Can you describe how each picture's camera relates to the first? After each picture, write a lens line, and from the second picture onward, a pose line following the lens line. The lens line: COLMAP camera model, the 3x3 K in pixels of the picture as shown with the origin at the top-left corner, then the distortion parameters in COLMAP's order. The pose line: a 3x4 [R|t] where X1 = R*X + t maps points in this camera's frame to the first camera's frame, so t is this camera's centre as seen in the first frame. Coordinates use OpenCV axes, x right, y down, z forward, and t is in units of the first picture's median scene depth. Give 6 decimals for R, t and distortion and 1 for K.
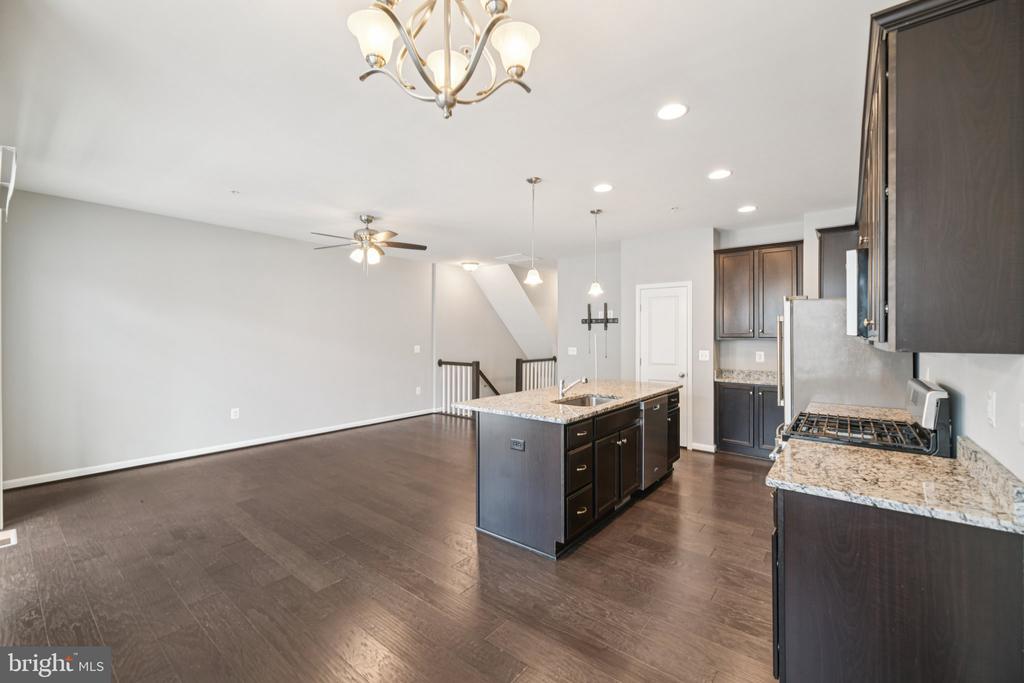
lens RADIAL K [[414.7, 0, 500.1], [0, 414.7, 339.2], [0, 0, 1]] dist [-0.049293, -0.000120]
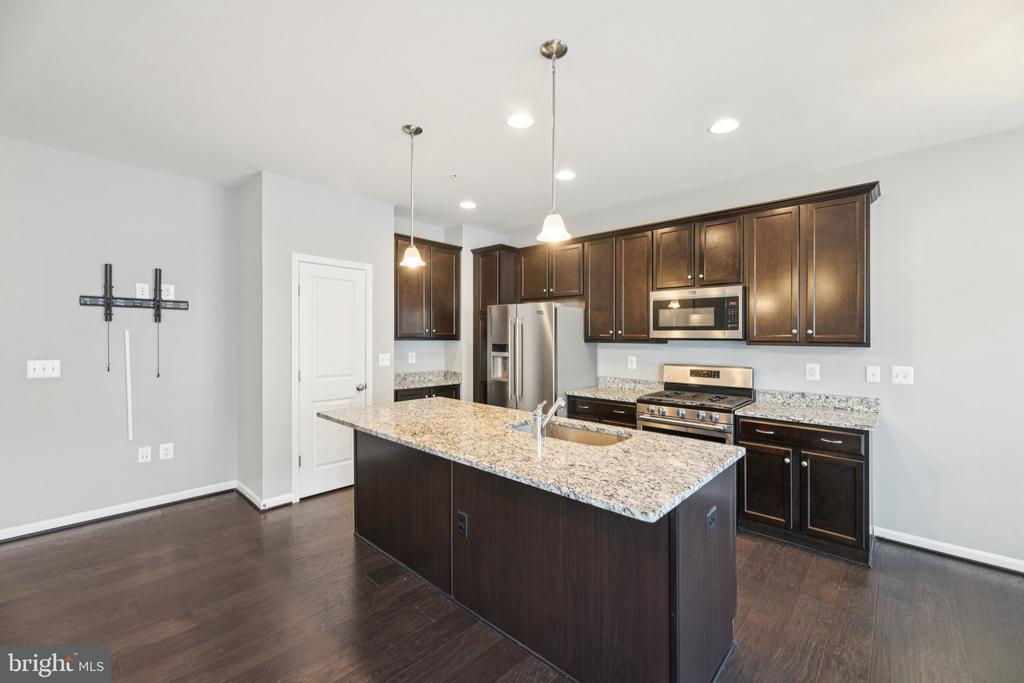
lens RADIAL K [[425.7, 0, 516.0], [0, 425.7, 338.0], [0, 0, 1]] dist [0.000065, -0.000509]
pose [[0.028401, -0.002917, 0.999592, -0.256847], [-0.001361, 0.999995, 0.002957, -0.004704], [-0.999596, -0.001445, 0.028397, 0.547496]]
